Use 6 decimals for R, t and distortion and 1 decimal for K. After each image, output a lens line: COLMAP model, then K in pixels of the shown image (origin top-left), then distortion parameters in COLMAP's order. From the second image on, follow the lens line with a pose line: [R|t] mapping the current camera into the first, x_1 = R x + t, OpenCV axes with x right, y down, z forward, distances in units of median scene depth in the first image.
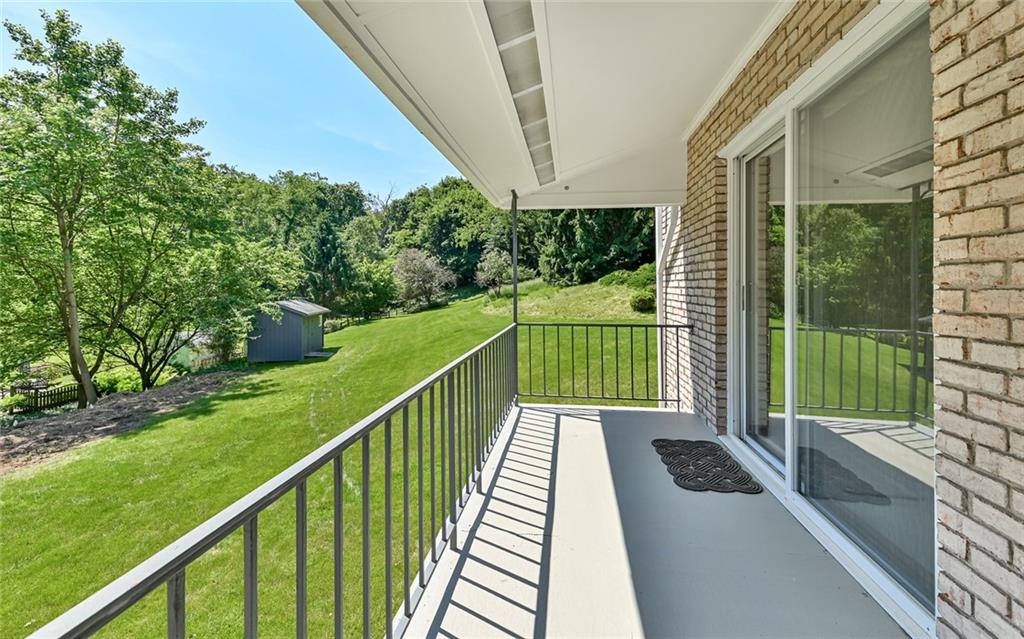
lens RADIAL K [[486.2, 0, 517.2], [0, 486.2, 290.4], [0, 0, 1]] dist [-0.001290, -0.000152]
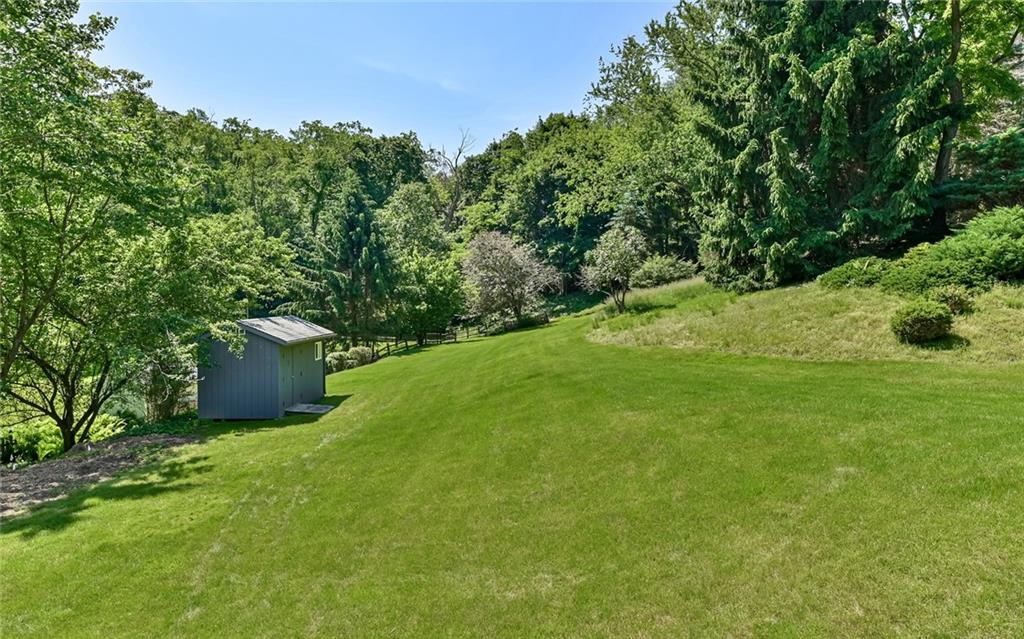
lens RADIAL K [[714.3, 0, 495.8], [0, 714.3, 316.2], [0, 0, 1]] dist [0.006973, 0.001768]
pose [[0.969218, 0.000984, -0.246203, 0.017876], [0.005648, 0.999640, 0.026230, -0.001923], [0.246140, -0.026813, 0.968863, 0.132551]]
